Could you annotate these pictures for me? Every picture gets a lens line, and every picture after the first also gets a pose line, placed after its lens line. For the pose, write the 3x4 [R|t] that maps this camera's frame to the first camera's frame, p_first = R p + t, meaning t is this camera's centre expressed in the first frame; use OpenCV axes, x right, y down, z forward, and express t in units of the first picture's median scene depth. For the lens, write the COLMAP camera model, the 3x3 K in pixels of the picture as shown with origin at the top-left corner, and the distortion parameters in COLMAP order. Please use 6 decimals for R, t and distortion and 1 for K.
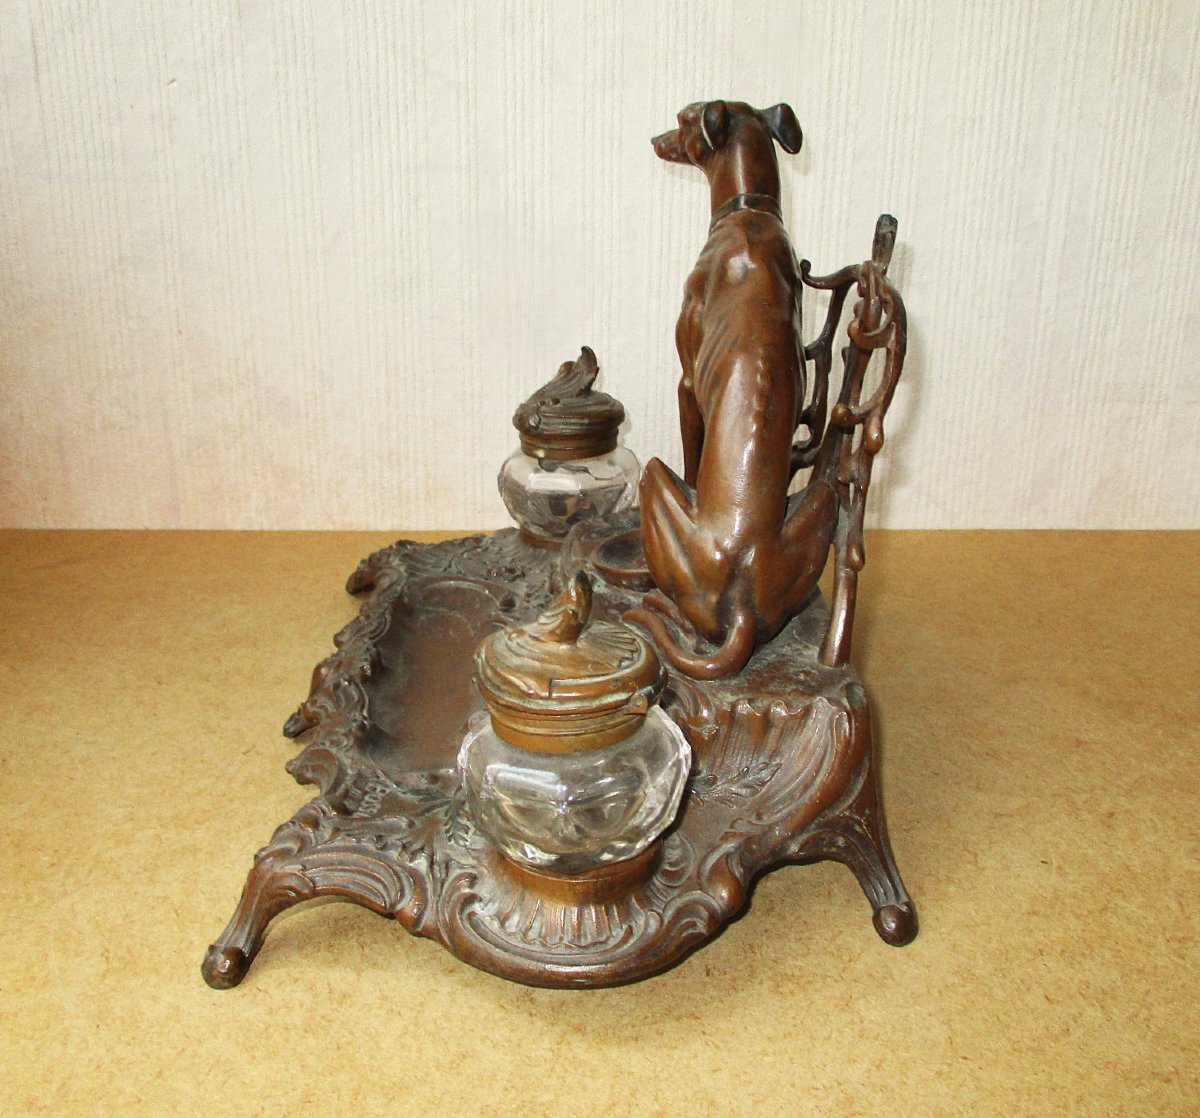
lens RADIAL K [[1358.9, 0, 602.2], [0, 1358.9, 506.0], [0, 0, 1]] dist [-0.022157, 0.000000]
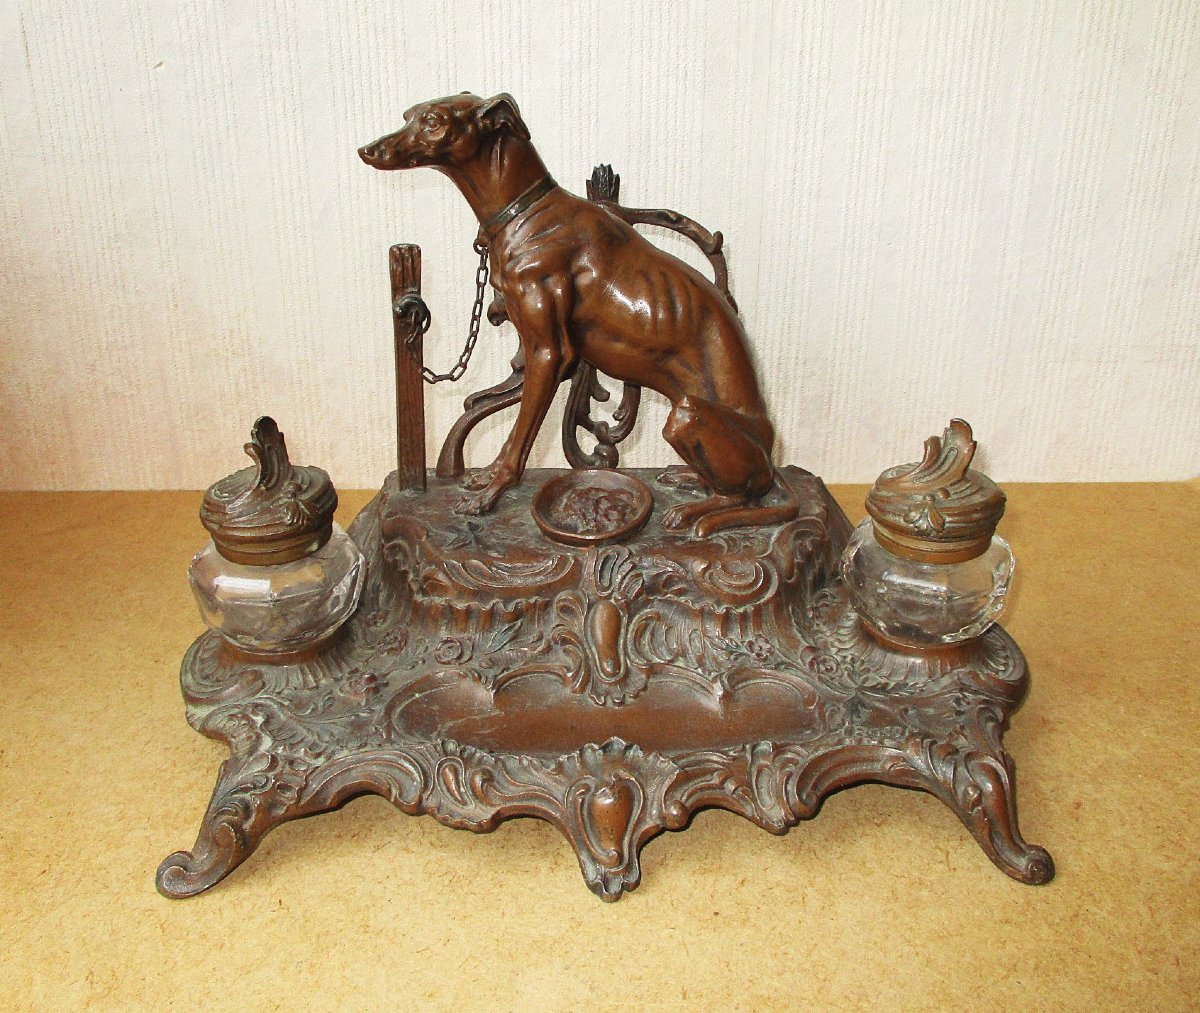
lens RADIAL K [[1209.5, 0, 583.3], [0, 1209.5, 455.0], [0, 0, 1]] dist [-0.020501, 0.000000]
pose [[0.999945, -0.008296, -0.006353, 0.006947], [0.008617, 0.998600, 0.052192, -0.063406], [0.005911, -0.052244, 0.998617, 0.075067]]
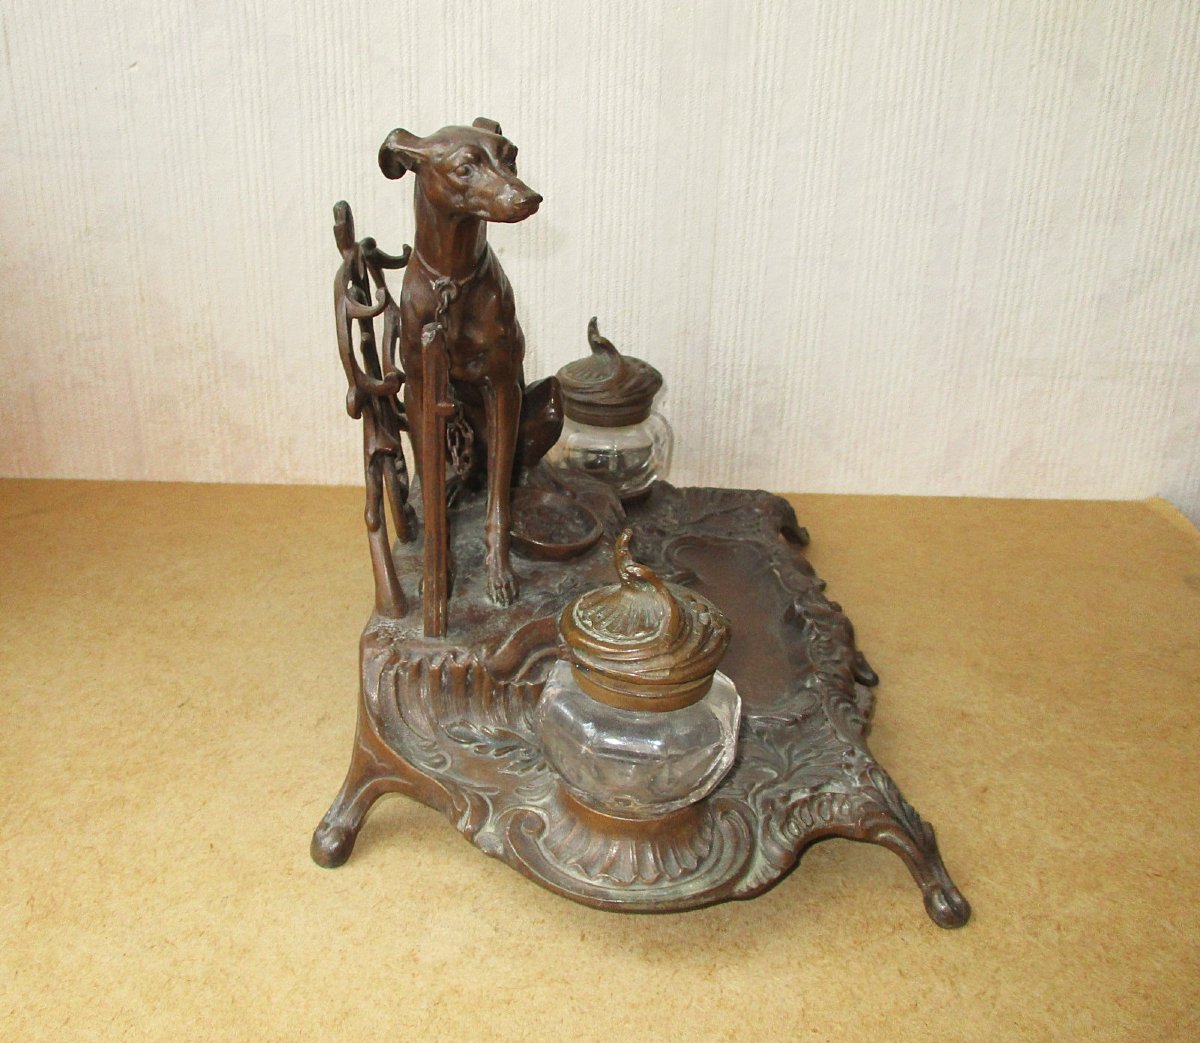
lens RADIAL K [[1275.0, 0, 541.6], [0, 1275.0, 469.6], [0, 0, 1]] dist [-0.023194, 0.000000]
pose [[0.999172, 0.018323, -0.036336, 0.045098], [-0.017089, 0.999276, 0.034002, -0.035530], [0.036933, -0.033352, 0.998761, 0.004712]]
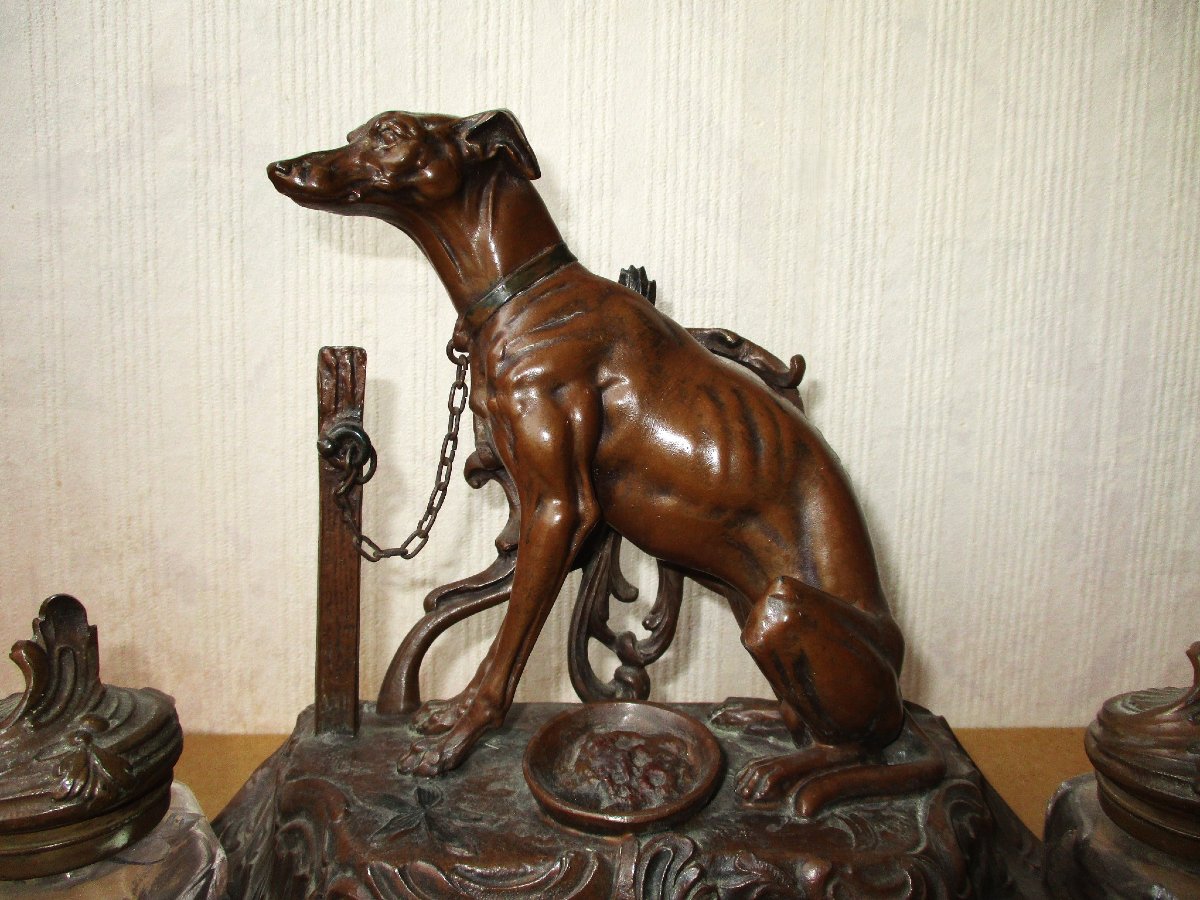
lens RADIAL K [[1035.7, 0, 609.2], [0, 1035.7, 430.2], [0, 0, 1]] dist [-0.020951, -0.018440]
pose [[0.998675, 0.009430, 0.050582, -0.018616], [0.001263, 0.978271, -0.207327, -0.034984], [-0.051438, 0.207116, 0.976963, 0.408626]]
